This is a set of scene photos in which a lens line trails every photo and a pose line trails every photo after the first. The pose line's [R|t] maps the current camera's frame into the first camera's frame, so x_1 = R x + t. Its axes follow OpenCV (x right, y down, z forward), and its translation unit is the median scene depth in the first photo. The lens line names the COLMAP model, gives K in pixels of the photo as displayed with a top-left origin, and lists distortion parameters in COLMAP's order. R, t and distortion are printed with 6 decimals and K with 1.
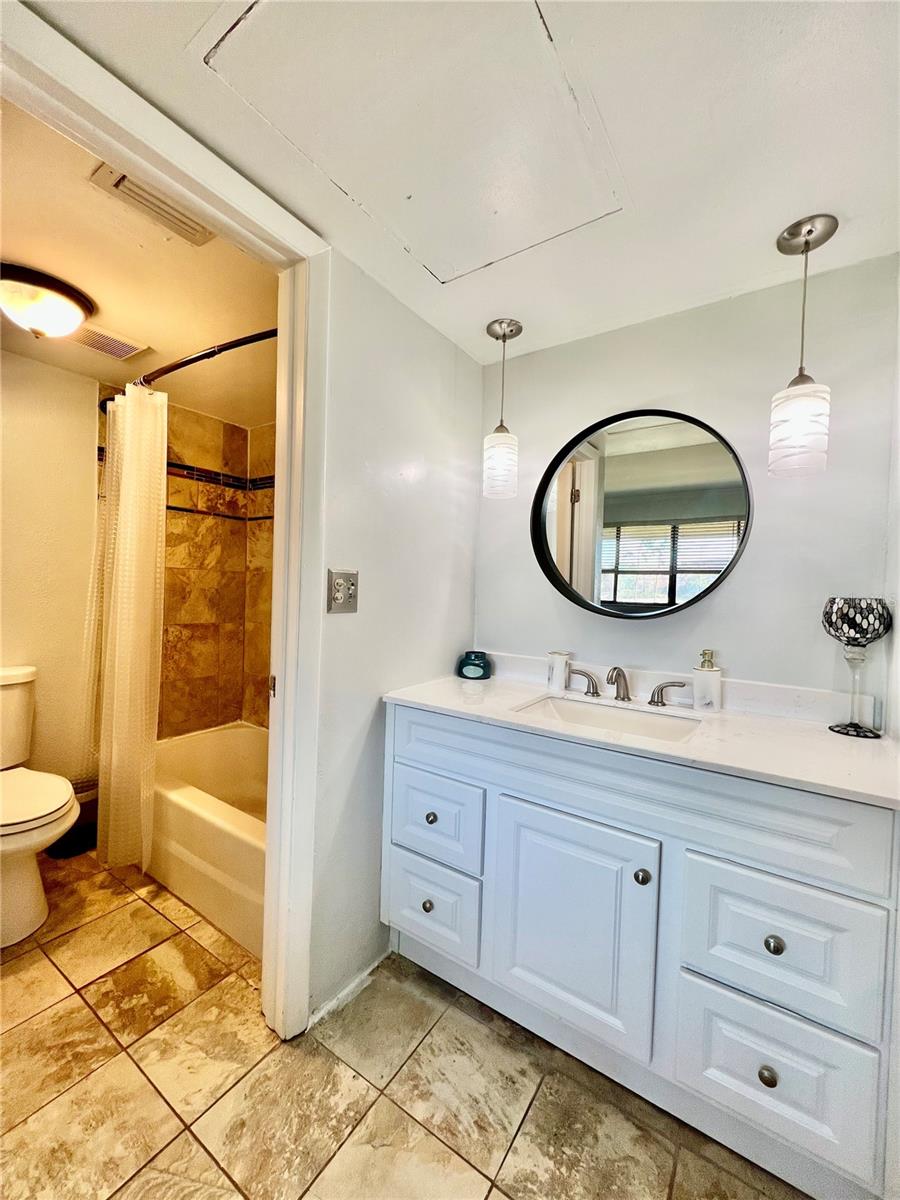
lens RADIAL K [[477.3, 0, 449.7], [0, 477.3, 594.3], [0, 0, 1]] dist [0.001050, -0.000183]
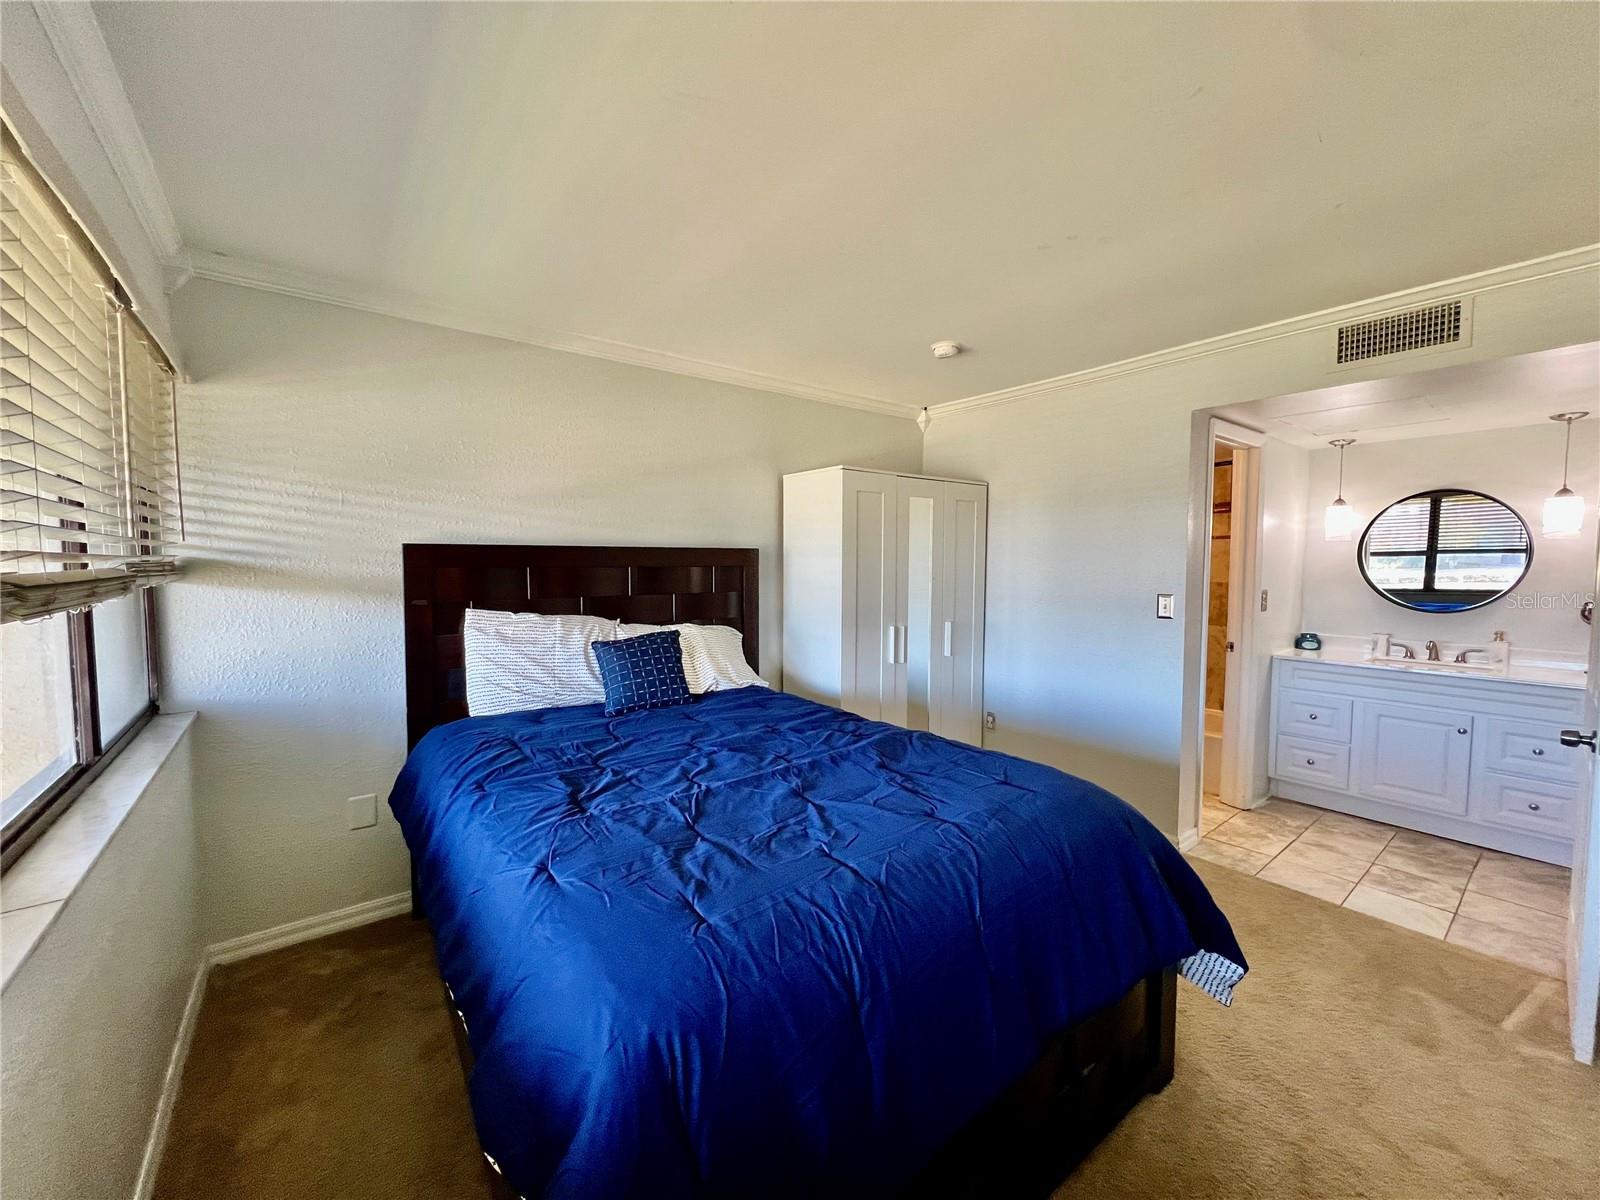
lens RADIAL K [[636.4, 0, 801.7], [0, 636.4, 600.9], [0, 0, 1]] dist [0.001050, -0.000183]
pose [[0.951166, -0.013802, -0.308370, -1.101242], [0.026343, 0.998985, 0.036542, -0.134475], [0.307553, -0.042881, 0.950564, -1.883229]]
